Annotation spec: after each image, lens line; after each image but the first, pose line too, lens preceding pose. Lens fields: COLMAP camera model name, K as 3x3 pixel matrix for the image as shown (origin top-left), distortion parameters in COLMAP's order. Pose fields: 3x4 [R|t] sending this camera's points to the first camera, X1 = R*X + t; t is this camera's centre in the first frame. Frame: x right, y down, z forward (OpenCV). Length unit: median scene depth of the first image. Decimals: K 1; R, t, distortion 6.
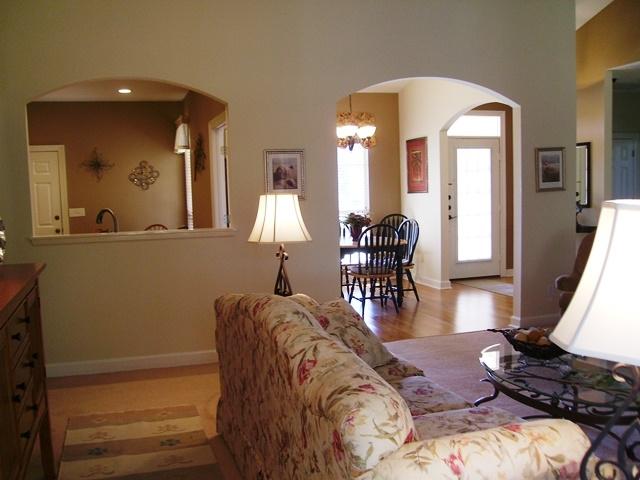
lens RADIAL K [[643.5, 0, 304.5], [0, 643.5, 251.5], [0, 0, 1]] dist [-0.119018, 0.026544]
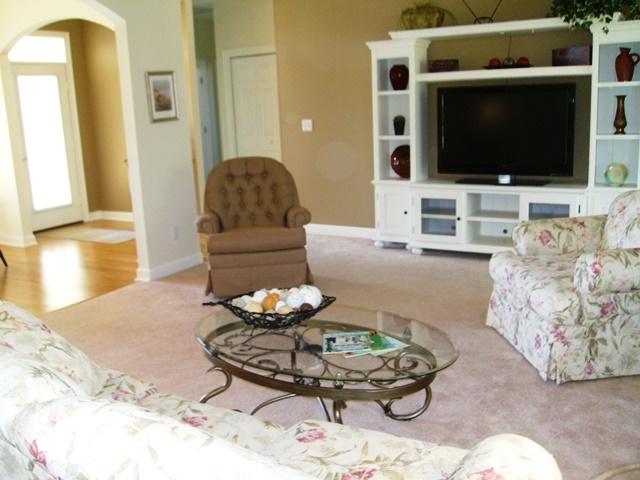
lens RADIAL K [[643.5, 0, 304.5], [0, 643.5, 251.5], [0, 0, 1]] dist [-0.119018, 0.026544]
pose [[0.747761, -0.153919, 0.645881, -0.045815], [0.086618, 0.987060, 0.134945, -0.013961], [-0.658294, -0.044961, 0.751417, 0.139462]]
